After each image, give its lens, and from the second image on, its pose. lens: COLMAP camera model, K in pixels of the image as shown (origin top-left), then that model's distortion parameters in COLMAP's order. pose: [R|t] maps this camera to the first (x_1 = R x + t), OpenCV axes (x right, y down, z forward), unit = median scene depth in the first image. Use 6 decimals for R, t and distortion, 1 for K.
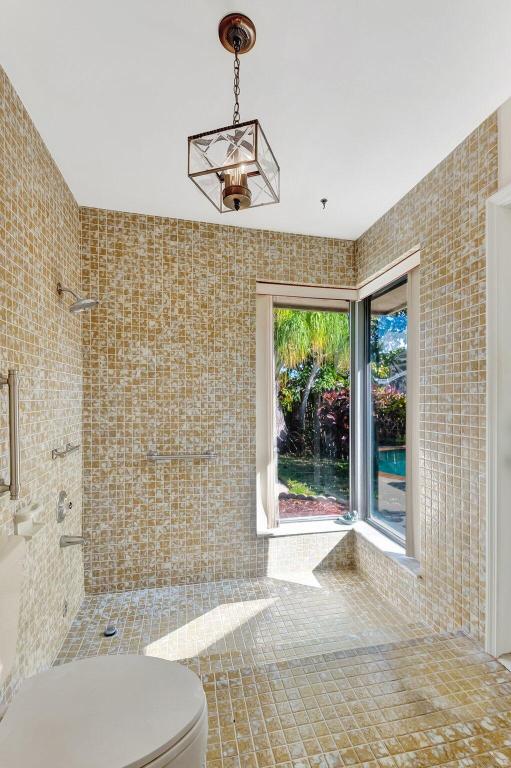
lens RADIAL K [[342.5, 0, 255.0], [0, 342.5, 399.8], [0, 0, 1]] dist [0.001206, -0.002664]
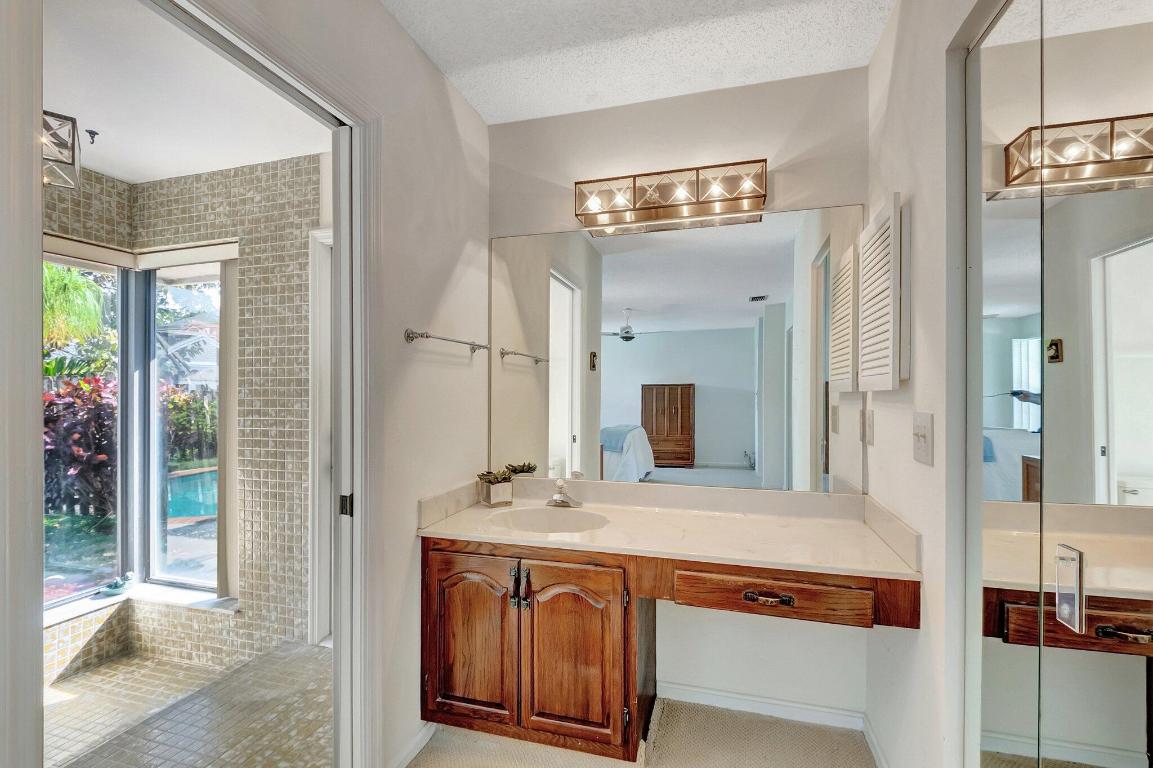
lens RADIAL K [[514.1, 0, 578.0], [0, 514.1, 387.9], [0, 0, 1]] dist [0.001206, -0.002664]
pose [[0.460986, 0.005215, 0.887392, -0.314854], [0.000158, 0.999982, -0.005959, -0.062685], [-0.887407, 0.002887, 0.460977, -0.423894]]
